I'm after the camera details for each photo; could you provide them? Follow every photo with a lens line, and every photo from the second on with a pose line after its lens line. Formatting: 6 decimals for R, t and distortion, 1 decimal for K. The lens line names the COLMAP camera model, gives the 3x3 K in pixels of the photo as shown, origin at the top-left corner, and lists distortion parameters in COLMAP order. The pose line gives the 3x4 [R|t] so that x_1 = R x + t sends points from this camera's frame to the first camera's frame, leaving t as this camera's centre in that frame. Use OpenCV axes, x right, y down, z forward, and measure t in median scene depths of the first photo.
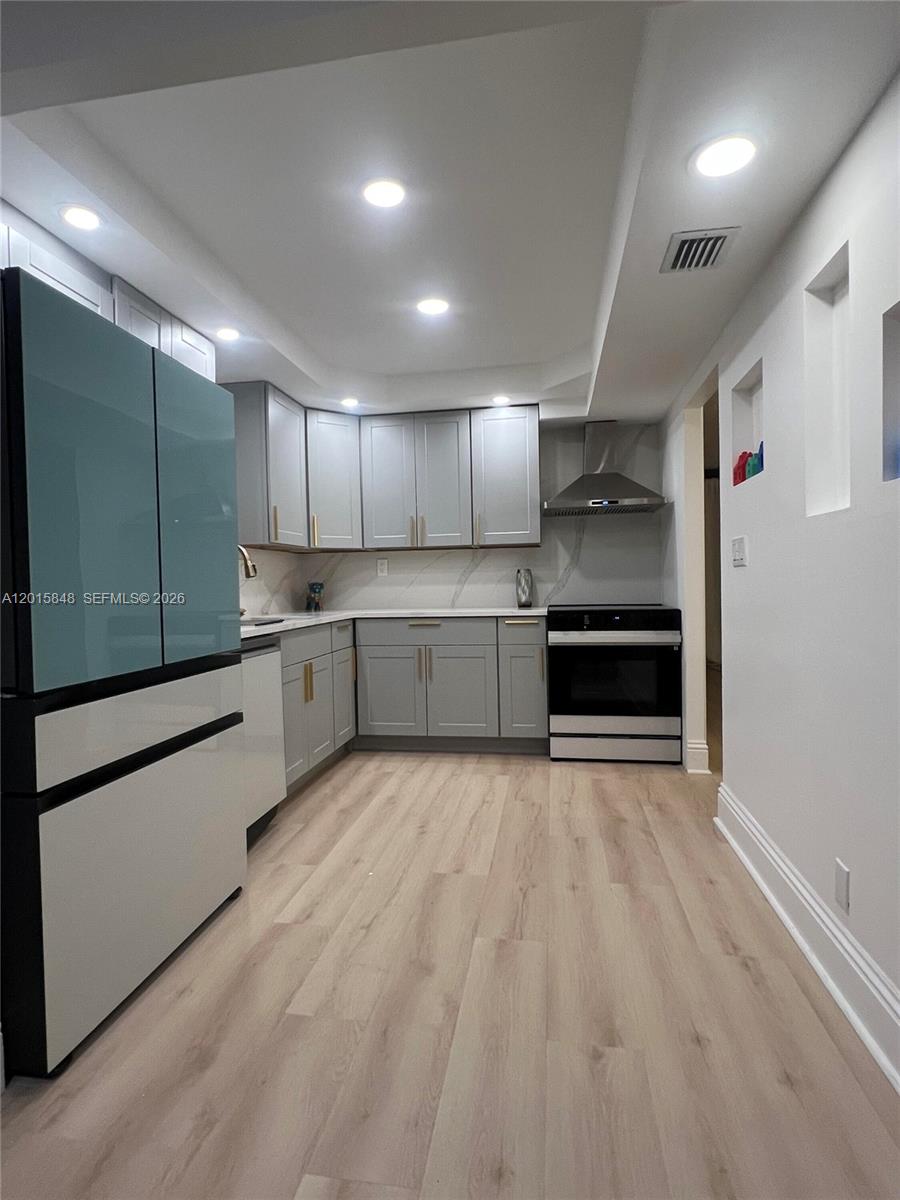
lens RADIAL K [[622.4, 0, 450.0], [0, 622.4, 600.0], [0, 0, 1]] dist [0.000730, 0.000035]
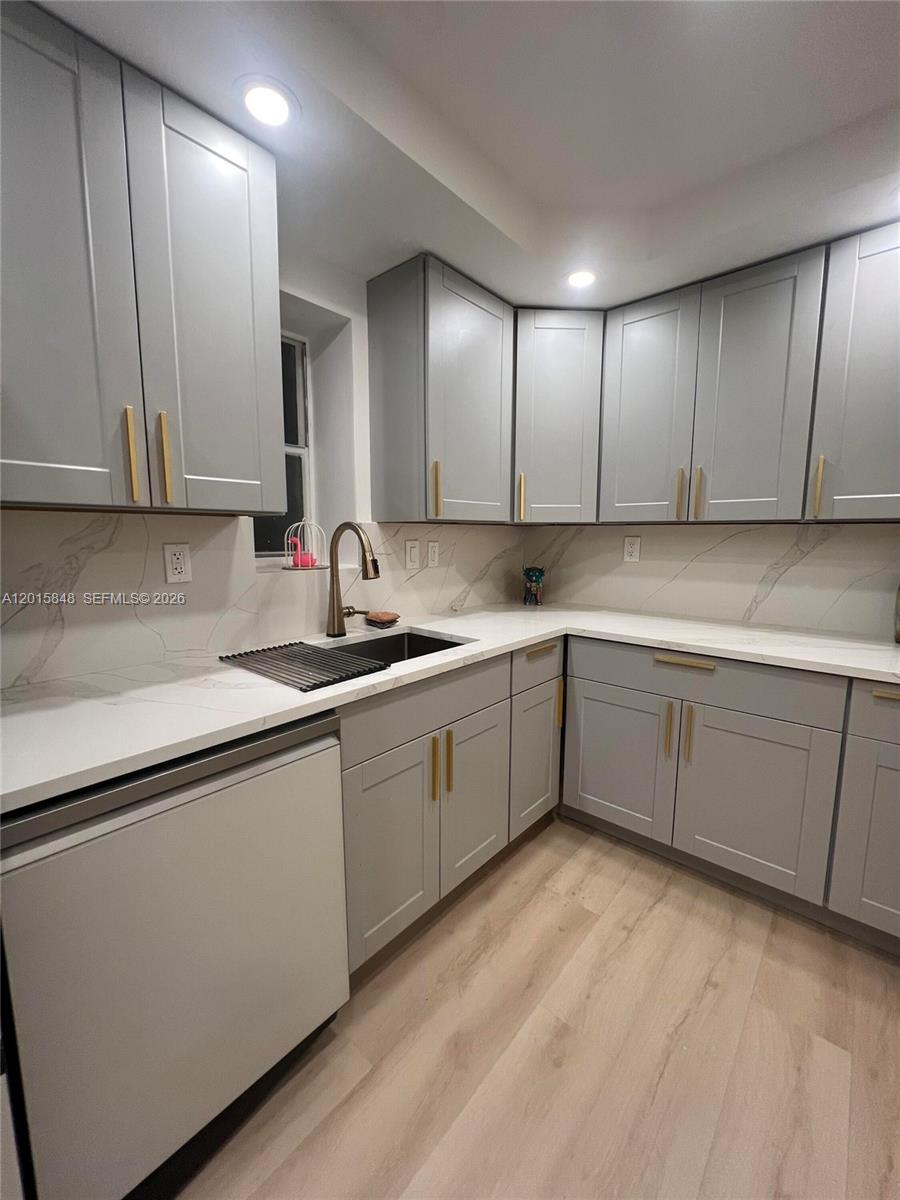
lens RADIAL K [[481.9, 0, 451.9], [0, 481.9, 597.9], [0, 0, 1]] dist [-0.000607, 0.000213]
pose [[0.850196, 0.091236, -0.518500, 0.001650], [-0.033337, 0.992222, 0.119930, -0.064052], [0.525410, -0.084678, 0.846625, 0.513186]]
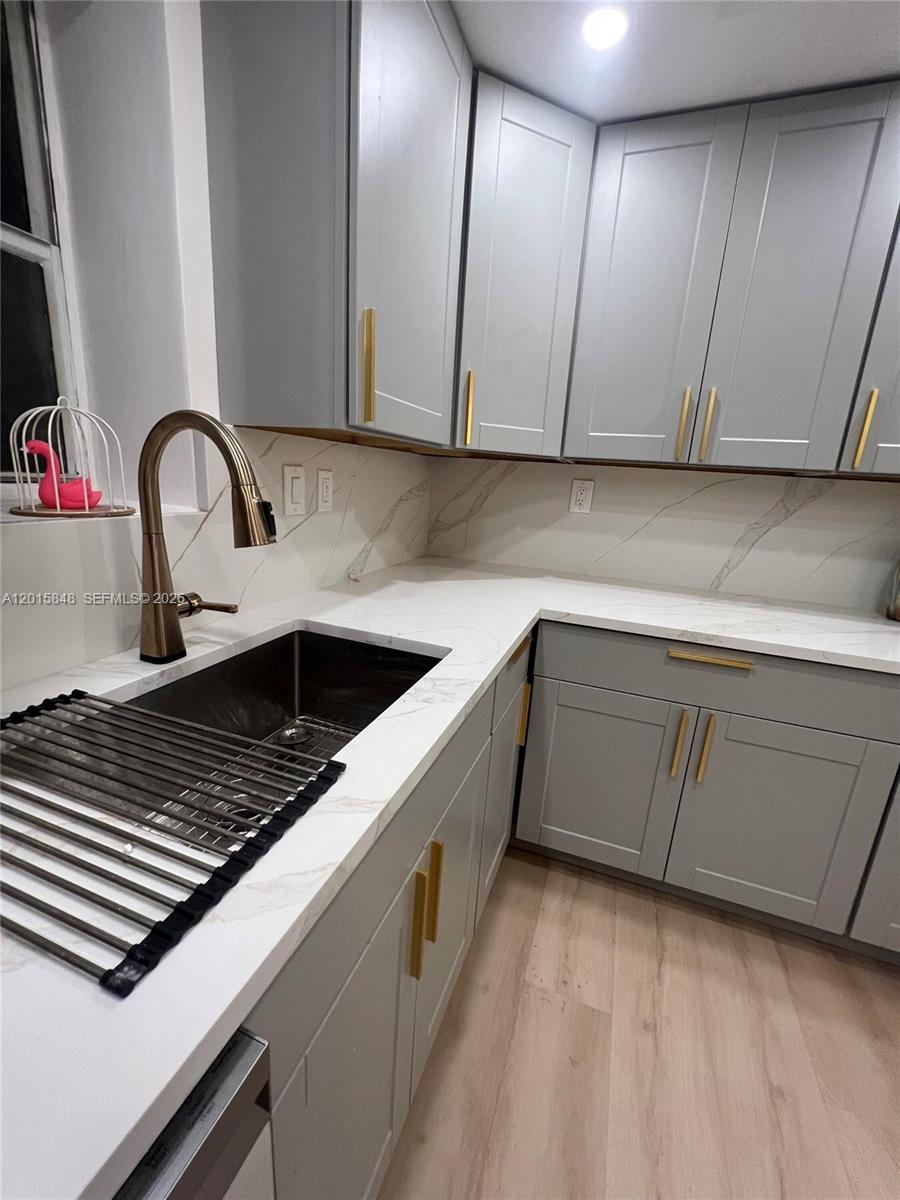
lens RADIAL K [[482.2, 0, 452.9], [0, 482.2, 598.2], [0, 0, 1]] dist [-0.001678, -0.000295]
pose [[0.978944, 0.125805, -0.160753, -0.158840], [-0.088135, 0.970817, 0.223041, -0.057228], [0.184122, -0.204177, 0.961463, 0.653010]]
